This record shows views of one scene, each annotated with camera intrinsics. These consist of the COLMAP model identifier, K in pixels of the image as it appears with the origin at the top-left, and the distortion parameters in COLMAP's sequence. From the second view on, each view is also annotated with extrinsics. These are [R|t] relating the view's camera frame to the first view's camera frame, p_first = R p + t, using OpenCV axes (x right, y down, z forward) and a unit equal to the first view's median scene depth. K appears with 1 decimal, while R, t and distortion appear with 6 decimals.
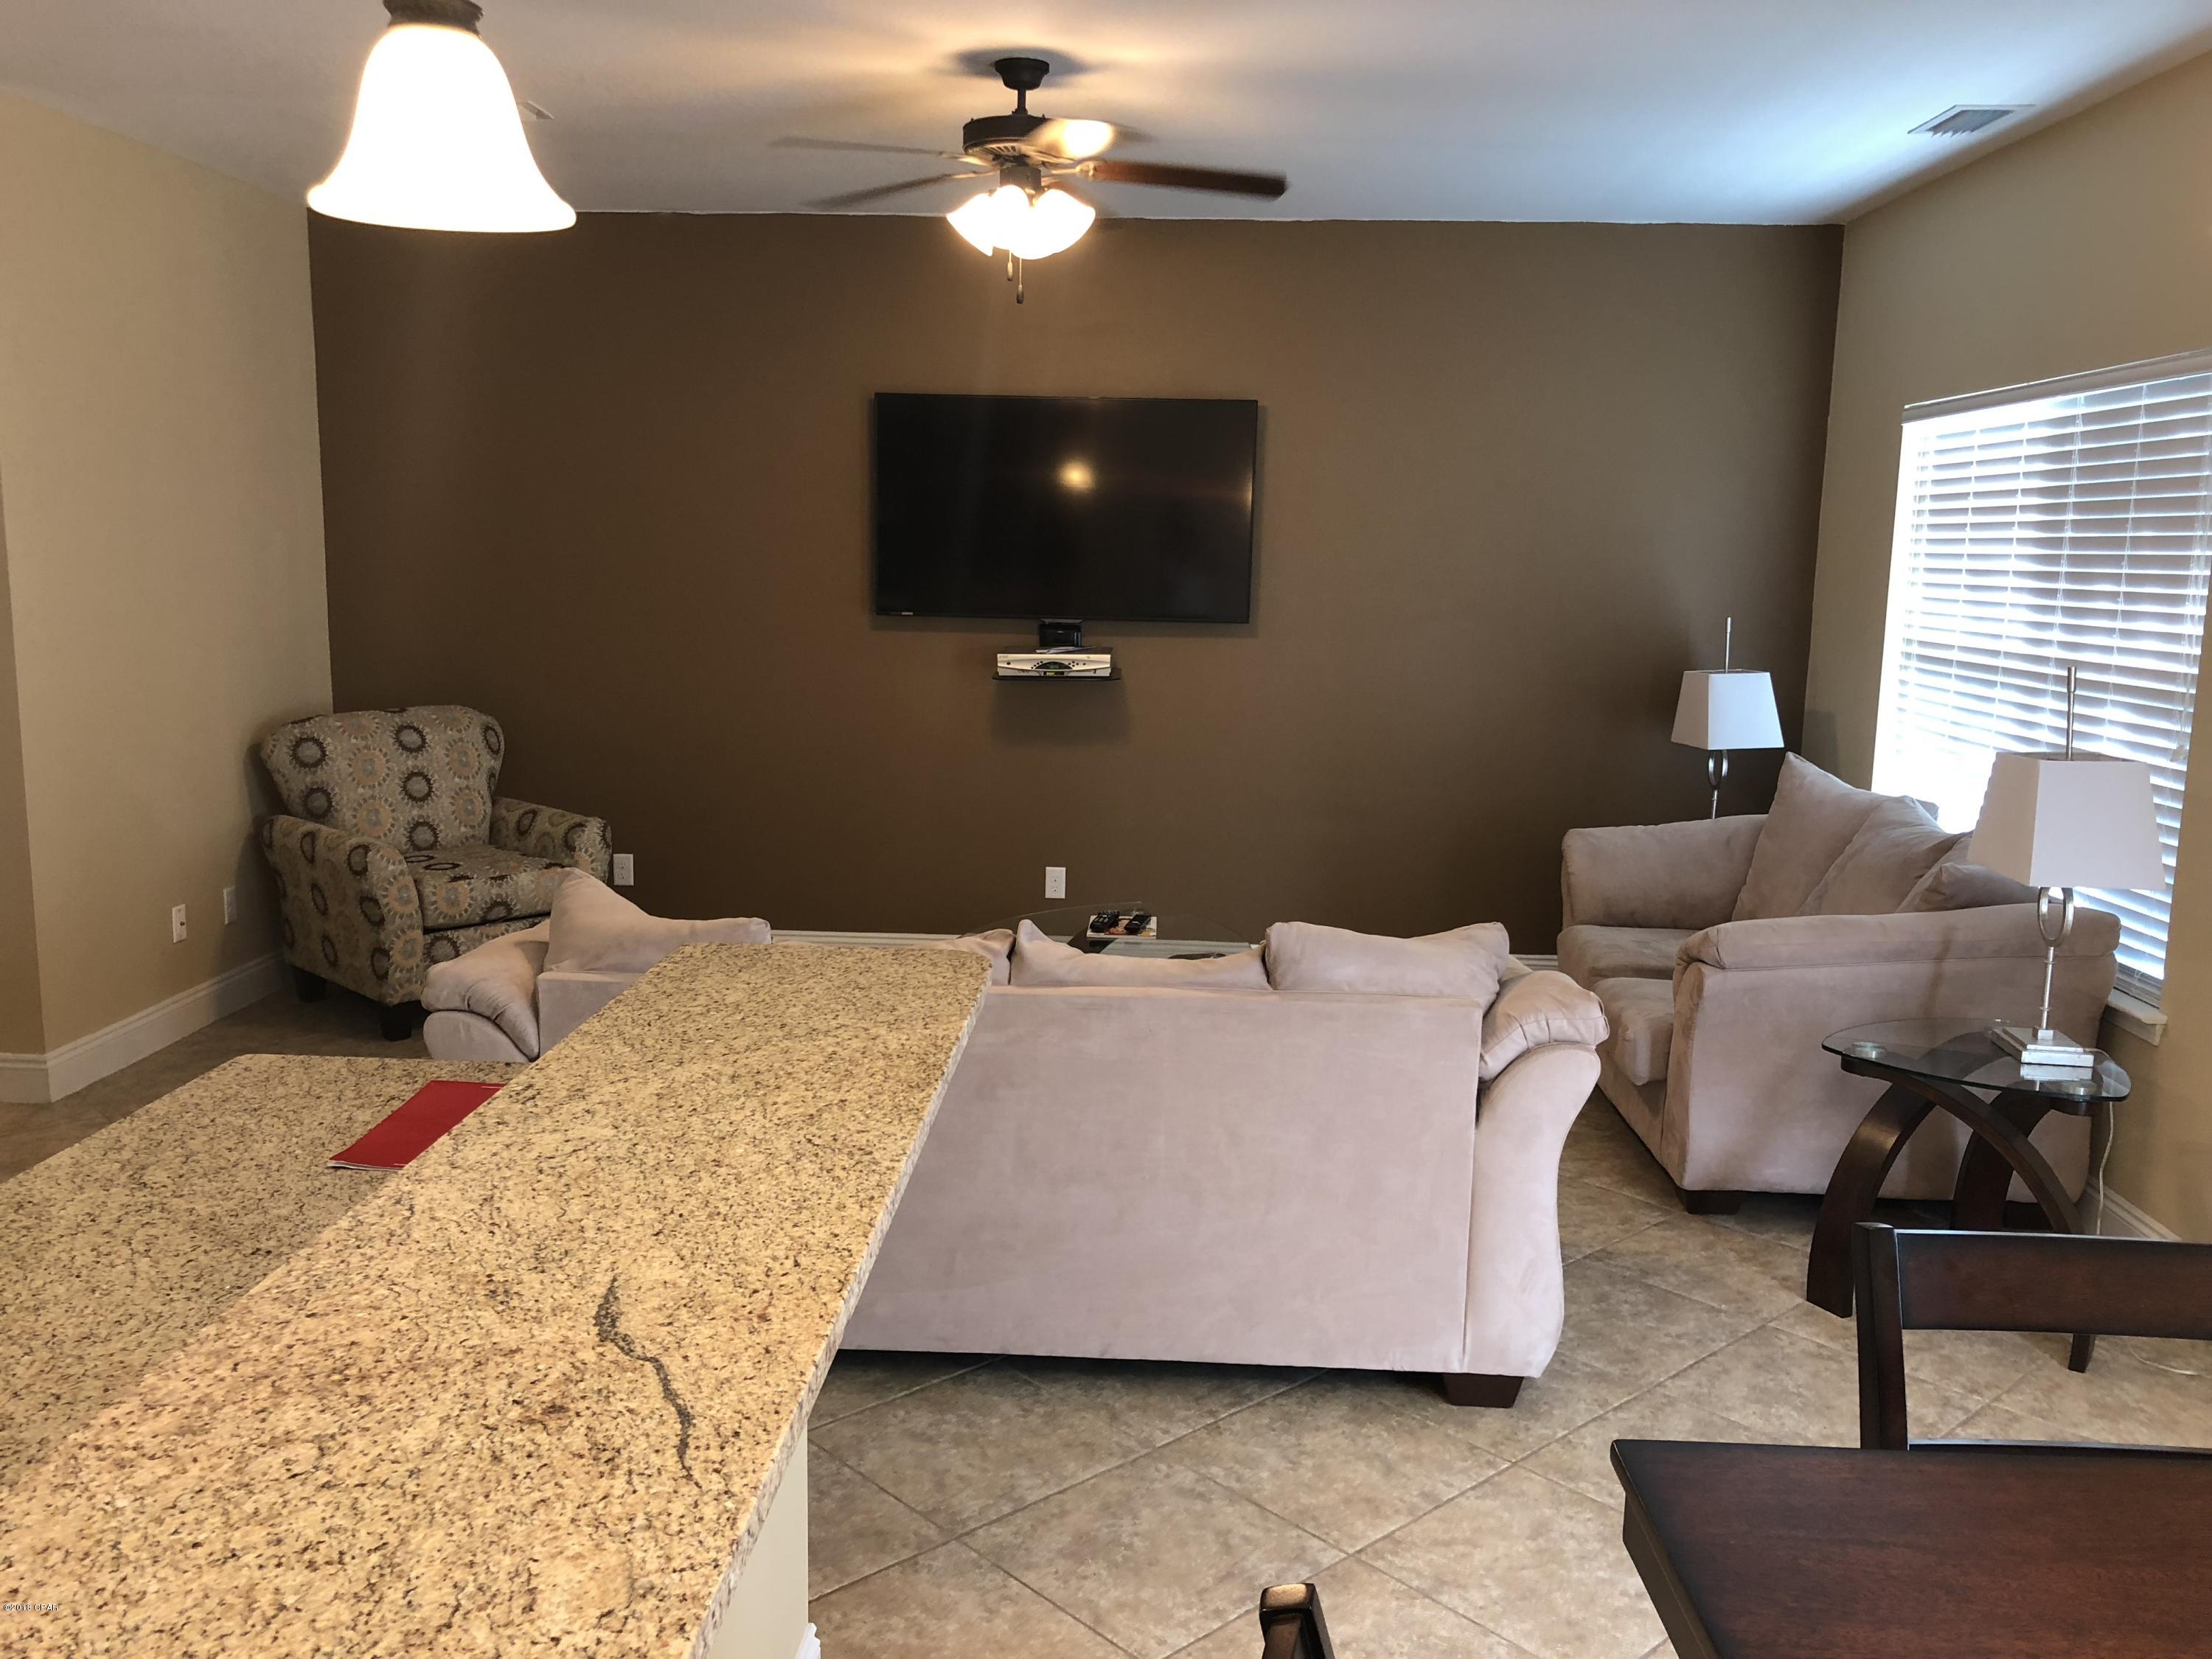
lens RADIAL K [[1856.3, 0, 1106.0], [0, 1856.3, 829.5], [0, 0, 1]] dist [0.059994, 0.004309]
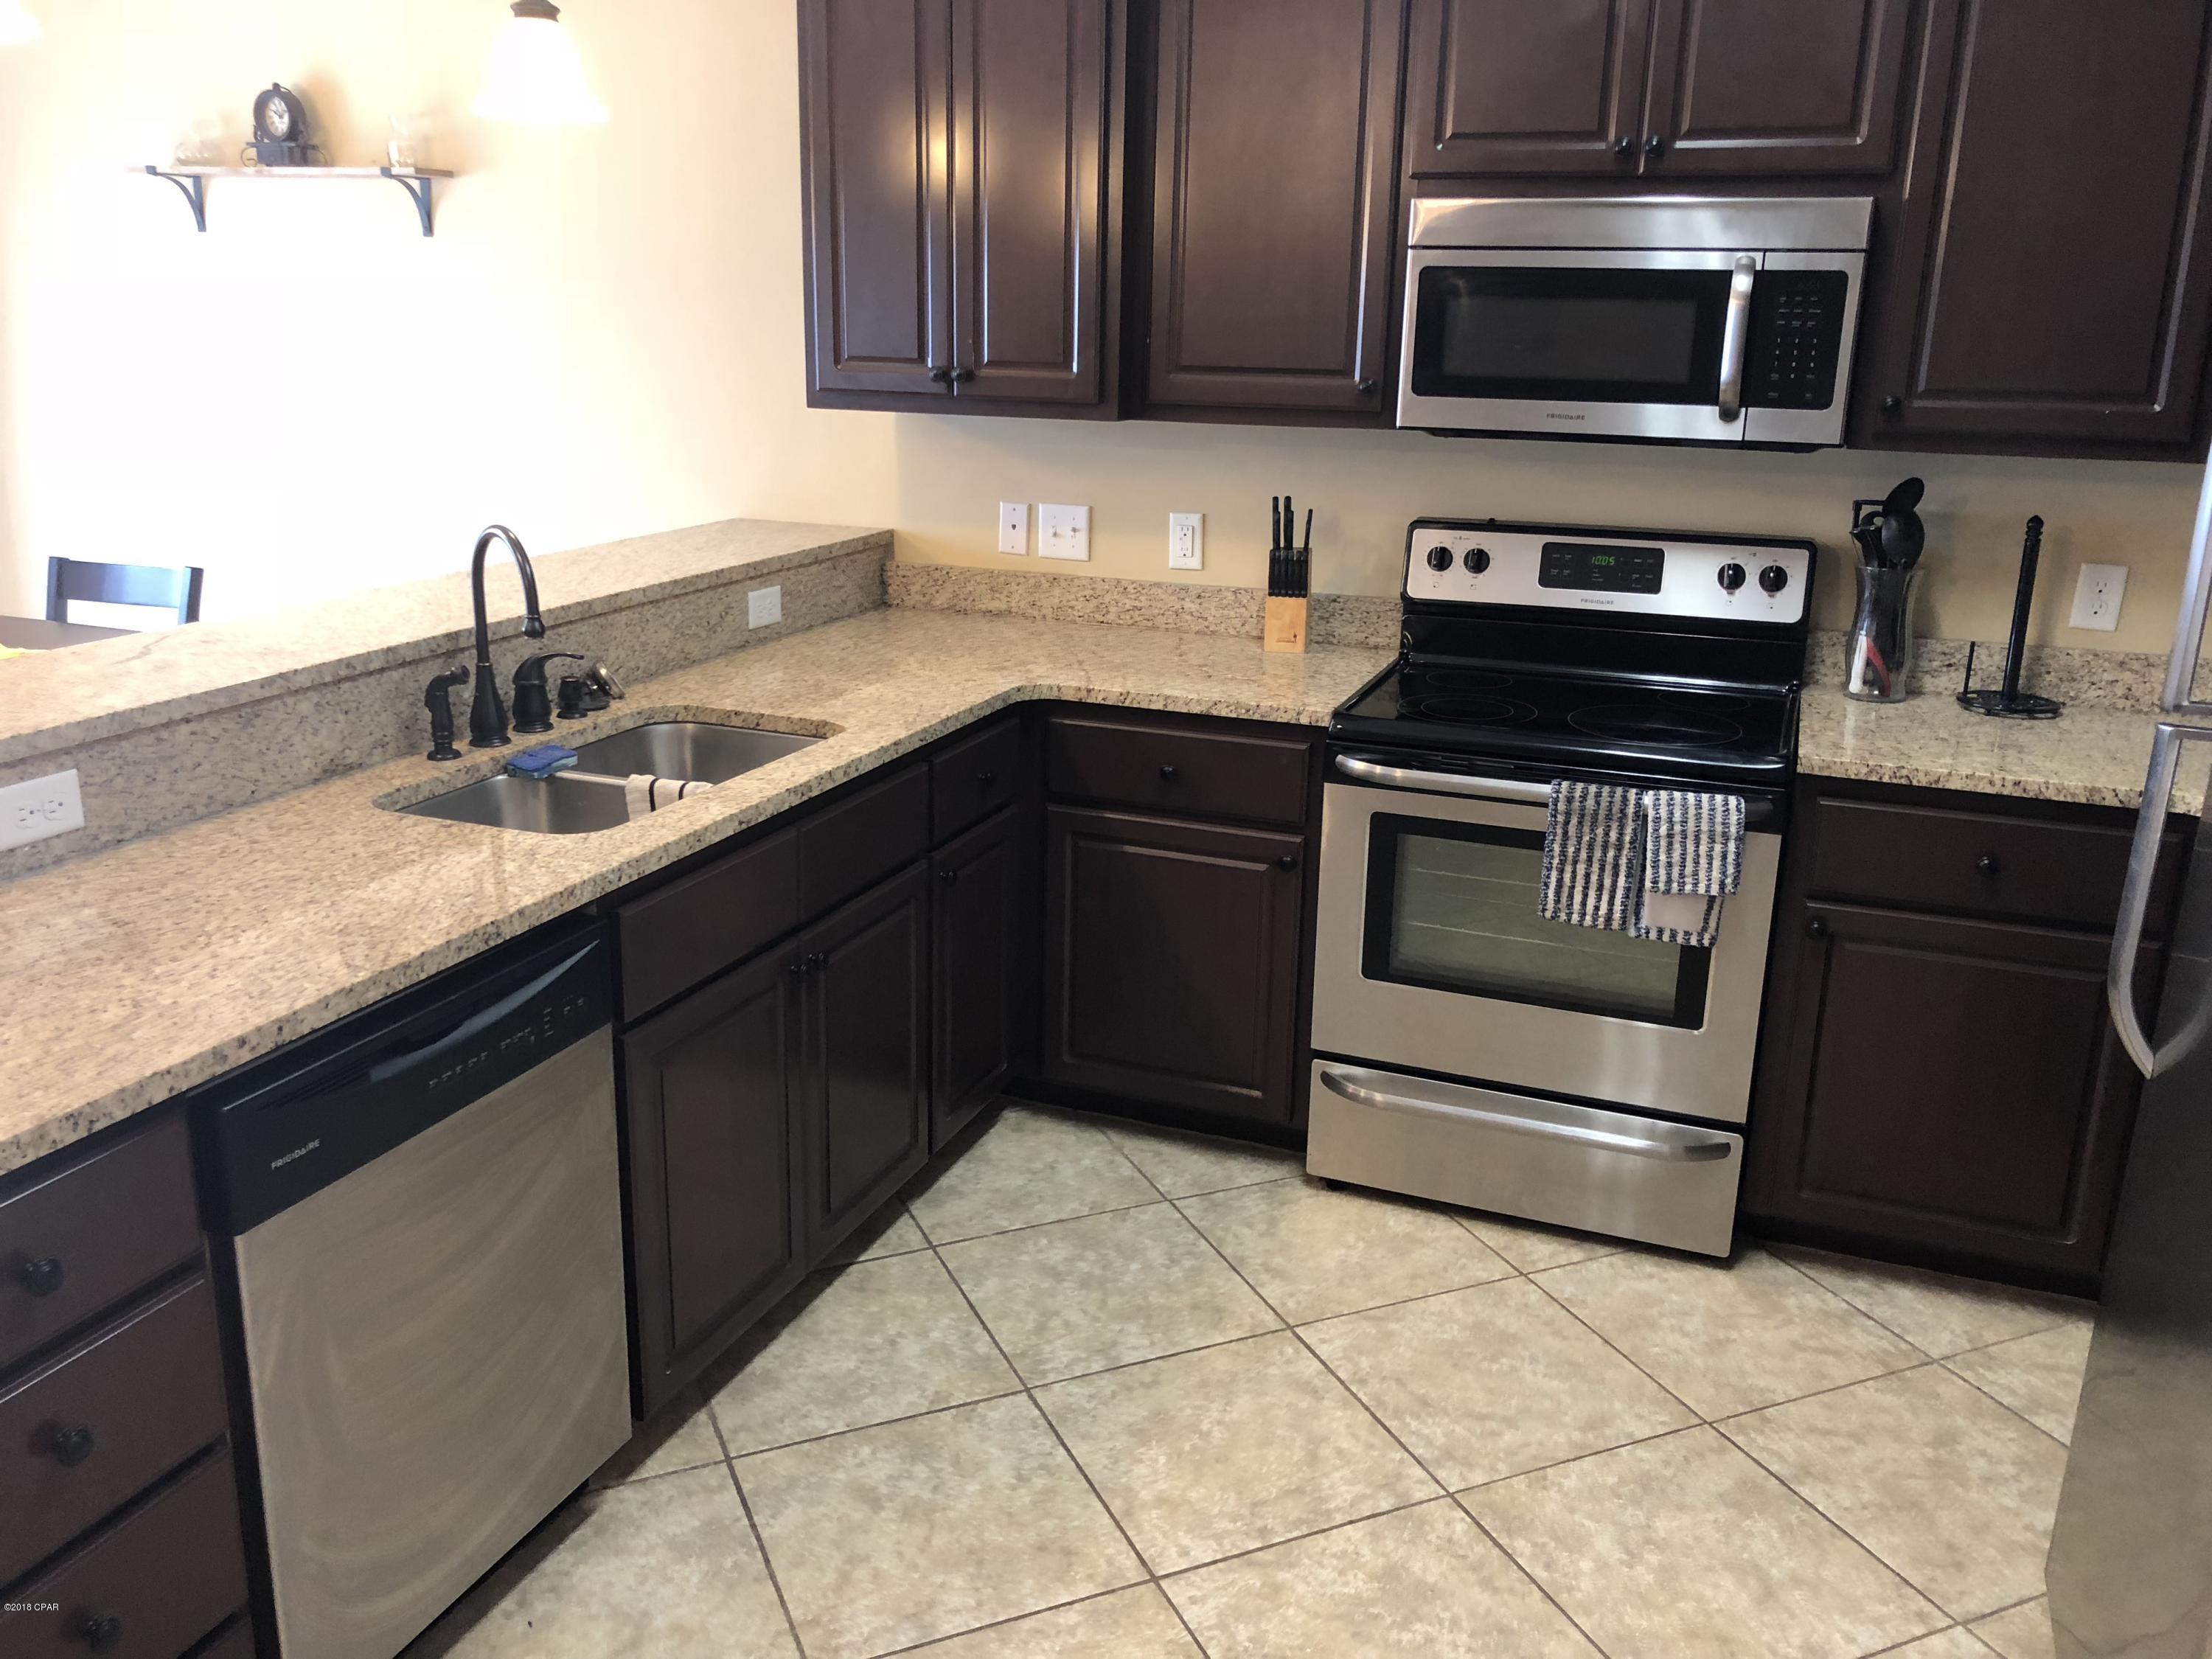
lens RADIAL K [[1828.0, 0, 1106.0], [0, 1828.0, 829.5], [0, 0, 1]] dist [0.040551, -0.064116]
pose [[-0.944649, -0.124354, 0.303601, -1.782196], [0.018939, 0.903171, 0.428864, -0.385128], [-0.327534, 0.410876, -0.850824, 2.297953]]
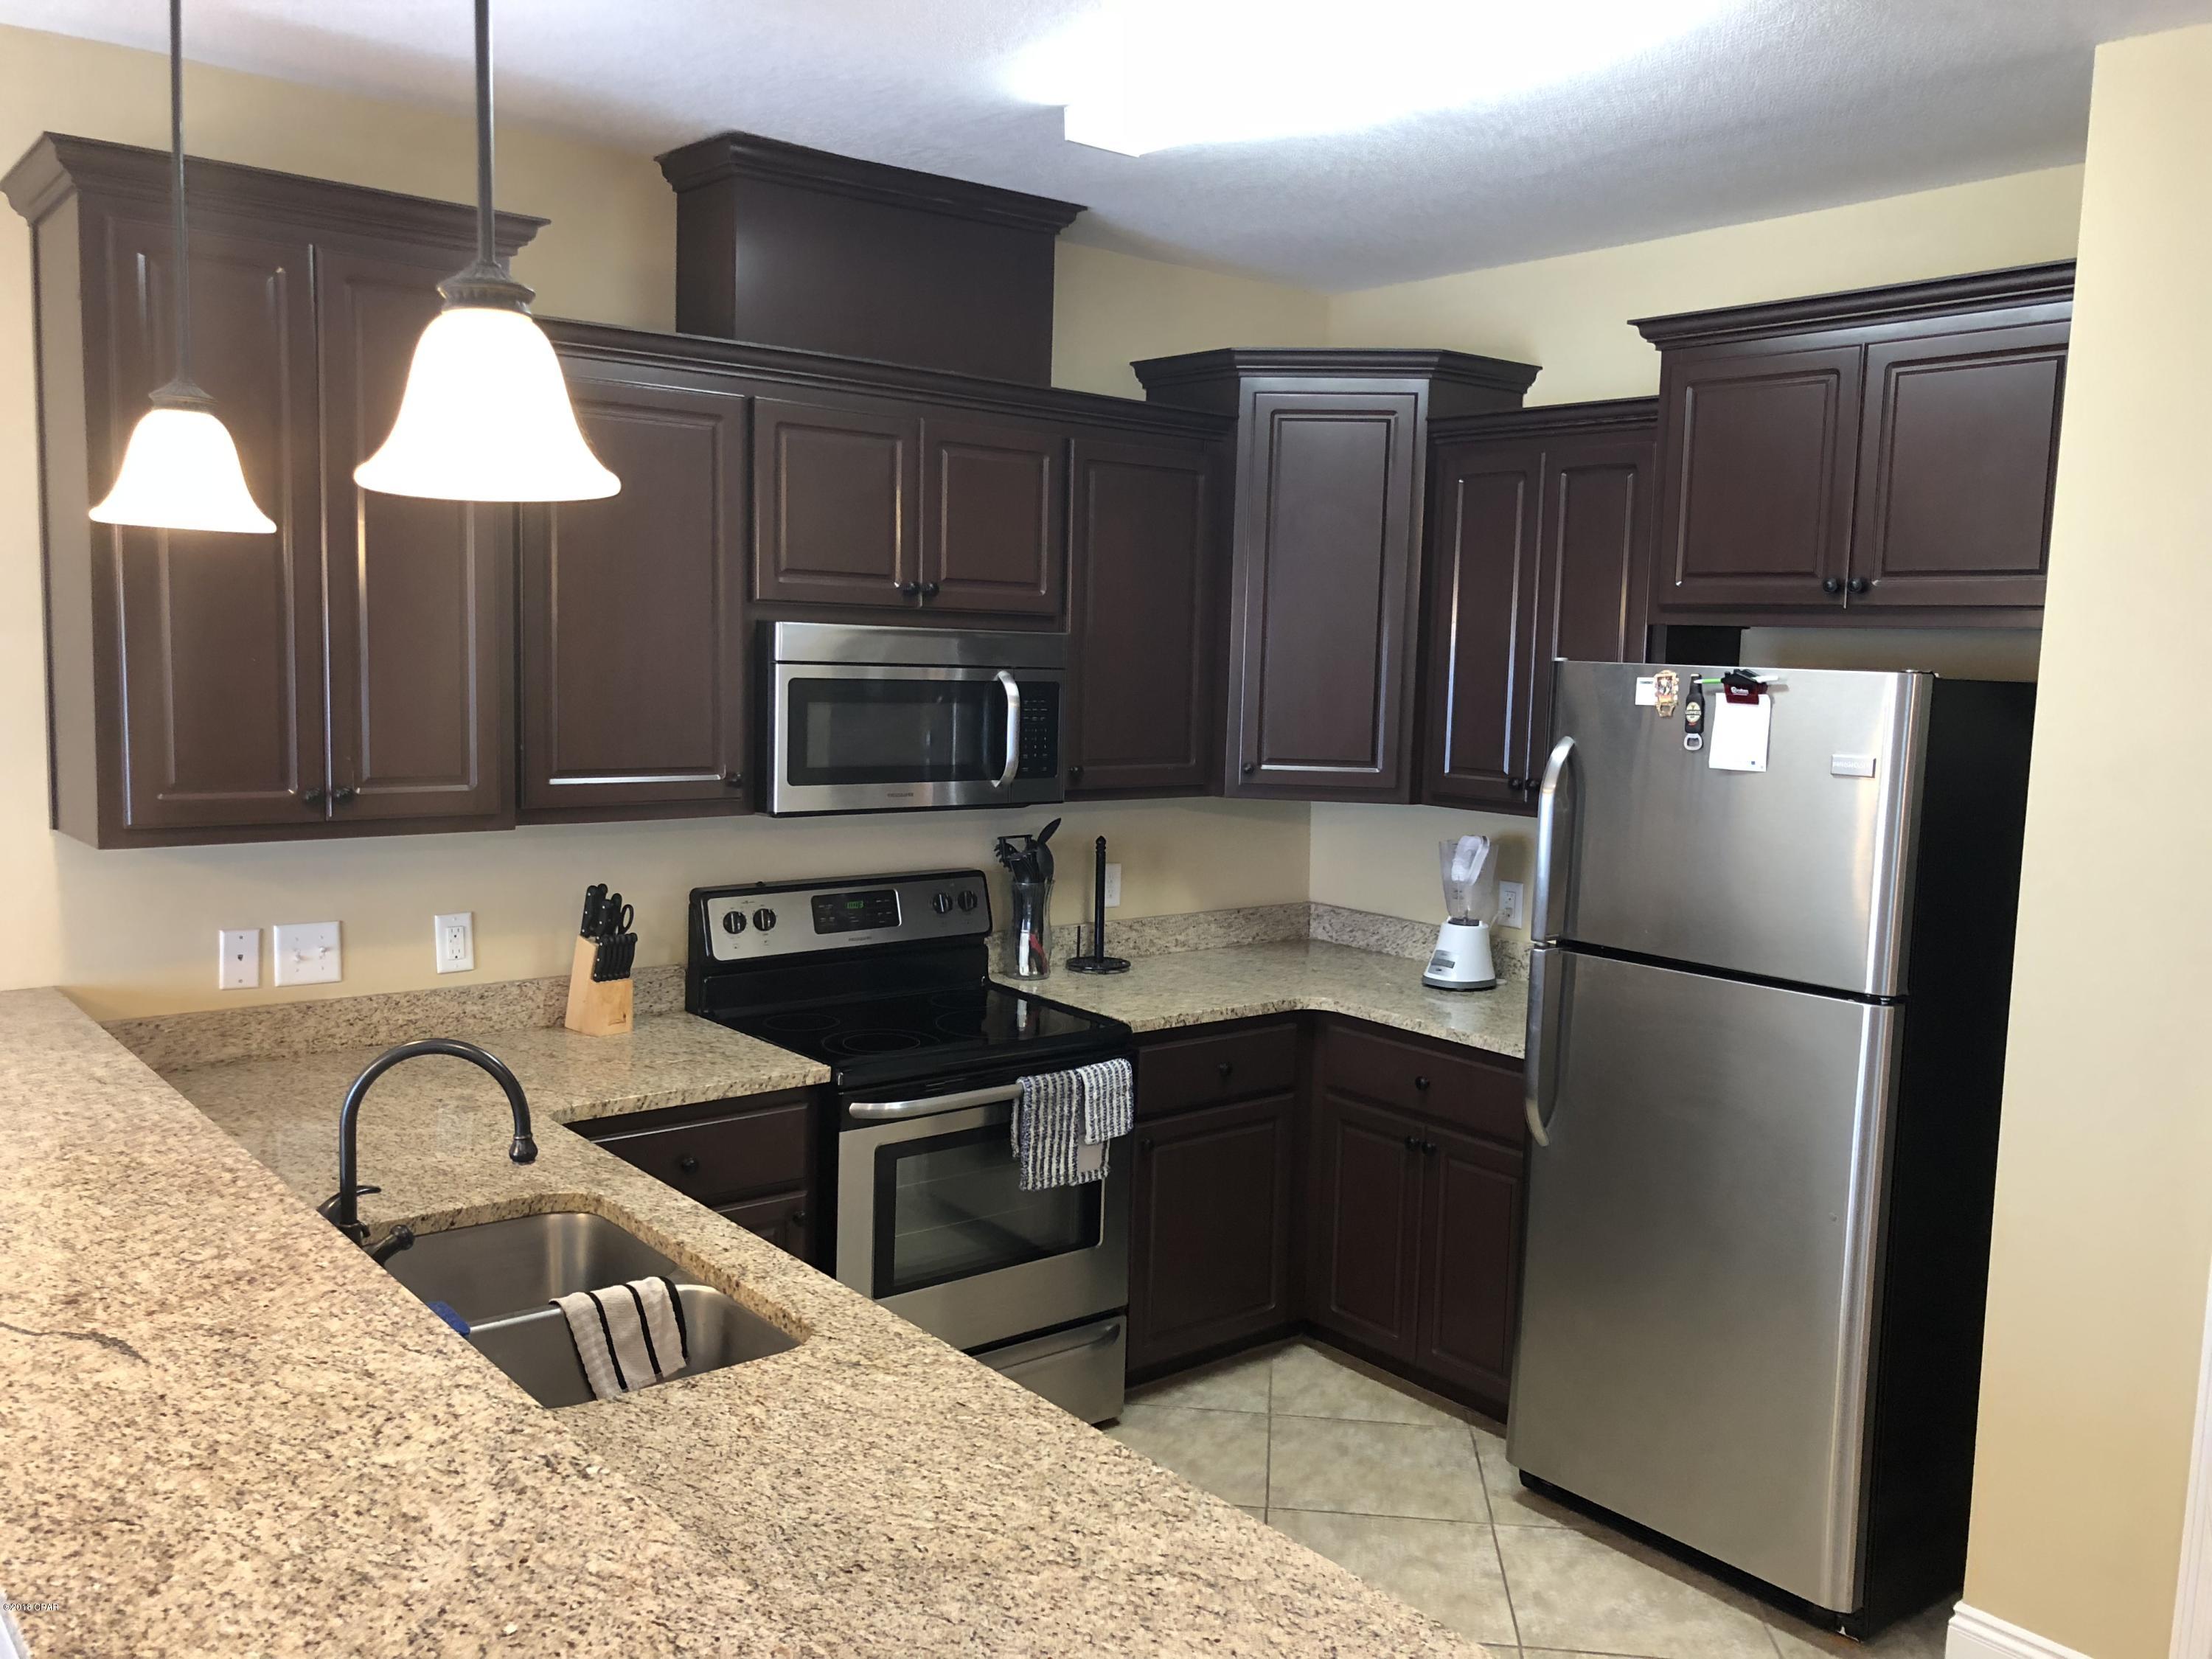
lens RADIAL K [[1805.0, 0, 1163.6], [0, 1805.0, 786.2], [0, 0, 1]] dist [0.043000, -0.082248]
pose [[-0.725243, 0.013519, -0.688361, 0.067346], [-0.157327, 0.970100, 0.184809, -0.451186], [0.670277, 0.242329, -0.701431, 2.181148]]
